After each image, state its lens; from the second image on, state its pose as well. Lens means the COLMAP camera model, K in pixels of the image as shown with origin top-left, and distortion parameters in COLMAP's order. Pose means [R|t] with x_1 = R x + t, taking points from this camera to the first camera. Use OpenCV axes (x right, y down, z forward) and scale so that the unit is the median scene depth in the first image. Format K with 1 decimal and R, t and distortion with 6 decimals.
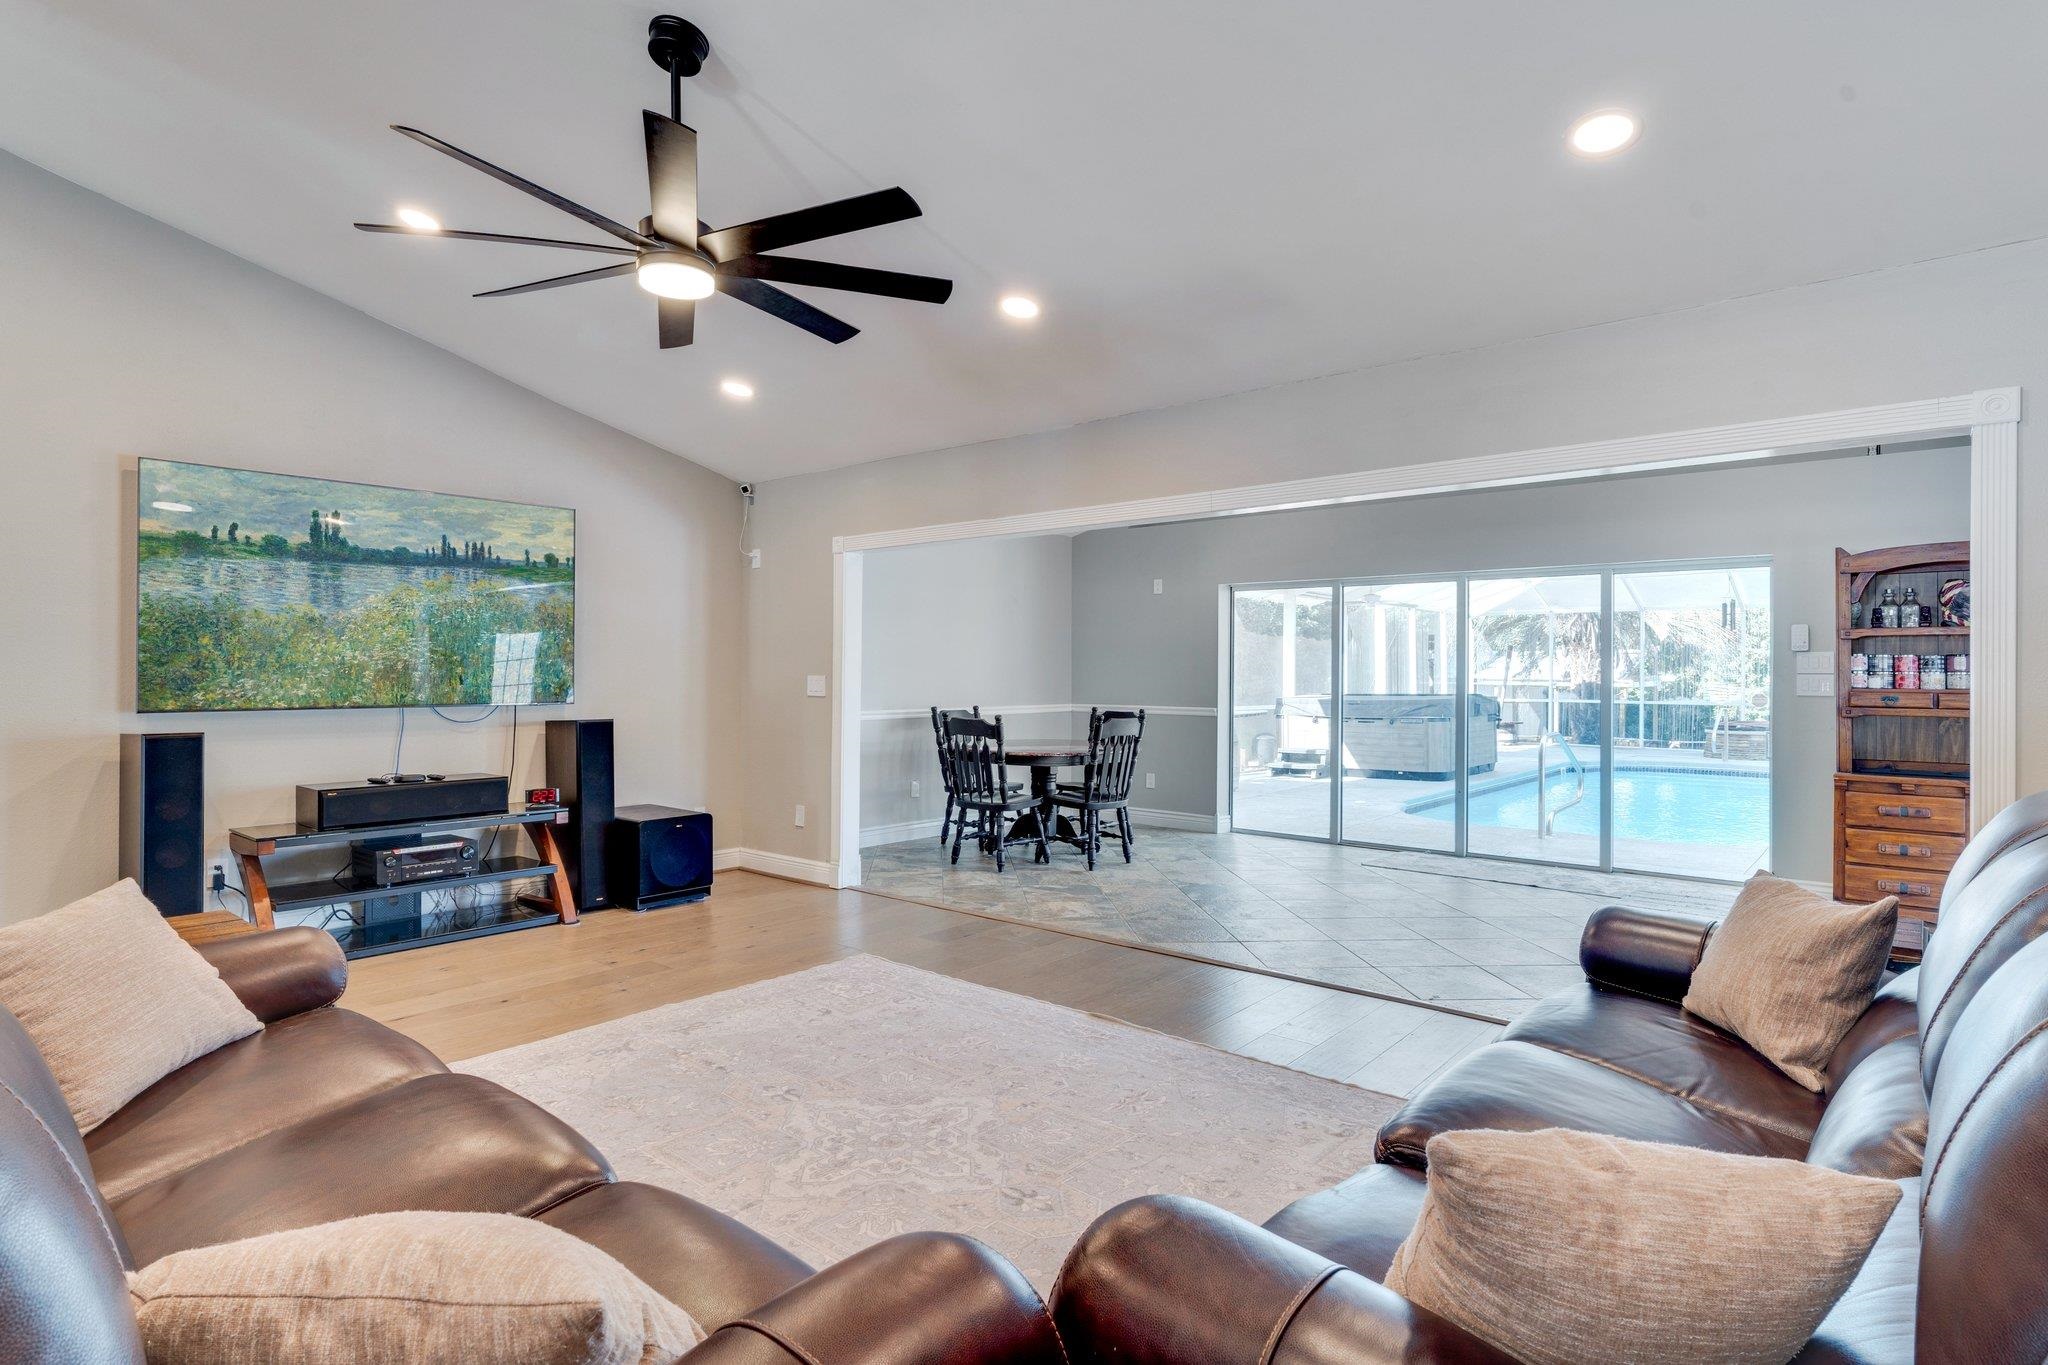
lens RADIAL K [[1069.6, 0, 1017.9], [0, 1069.6, 673.6], [0, 0, 1]] dist [-0.003122, -0.000631]
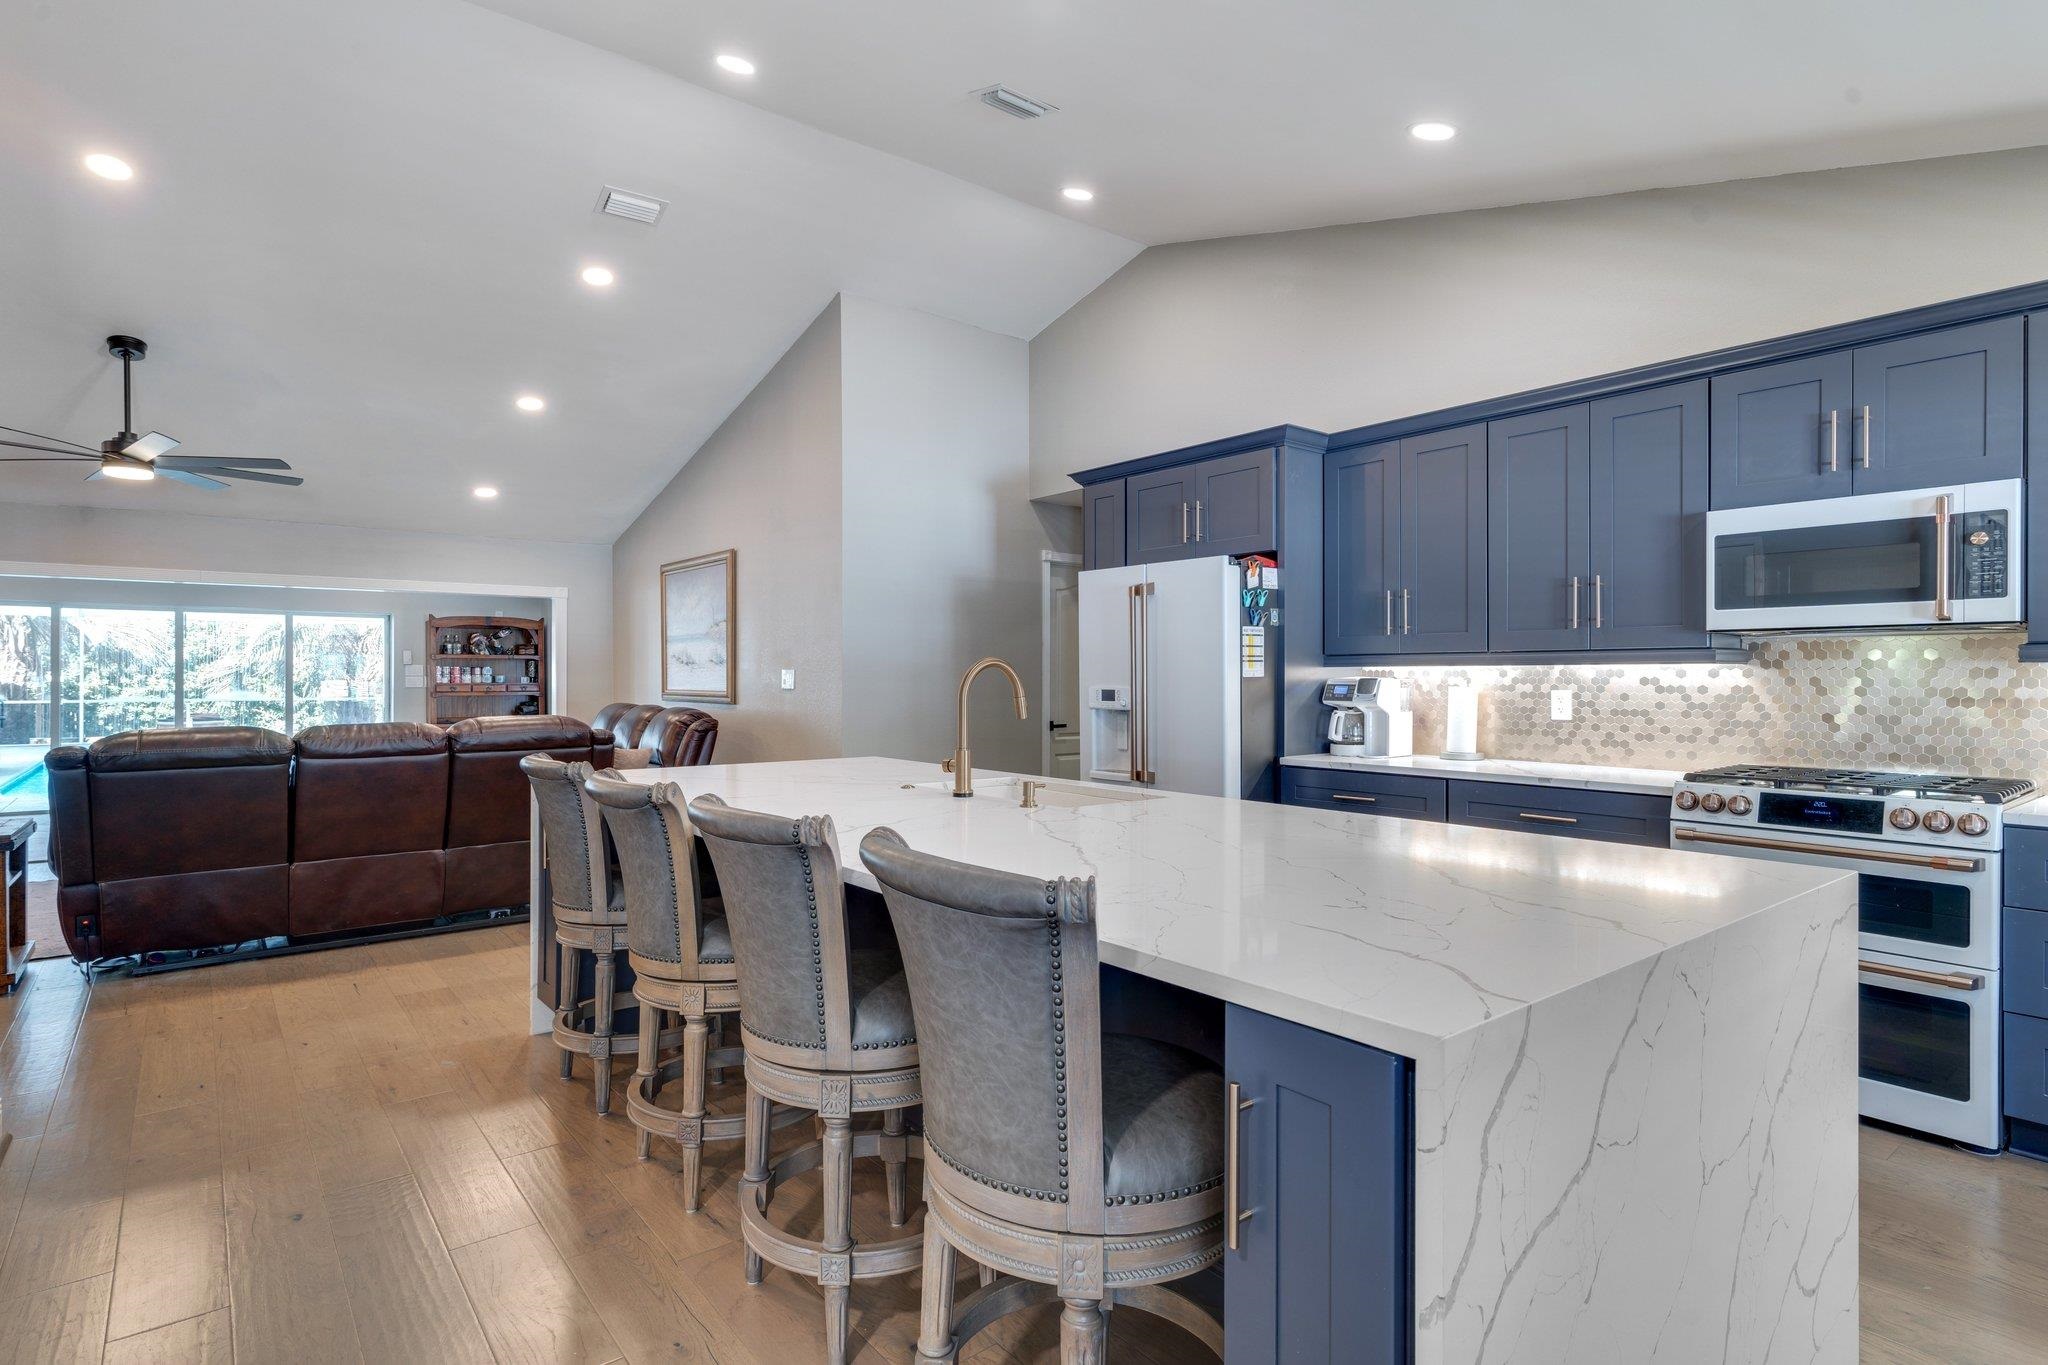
lens RADIAL K [[1036.7, 0, 1011.6], [0, 1036.7, 676.5], [0, 0, 1]] dist [0.004540, -0.000374]
pose [[0.195489, -0.004207, 0.980697, -0.808364], [0.000919, 0.999991, 0.004106, -0.005156], [-0.980705, 0.000098, 0.195491, -0.400755]]
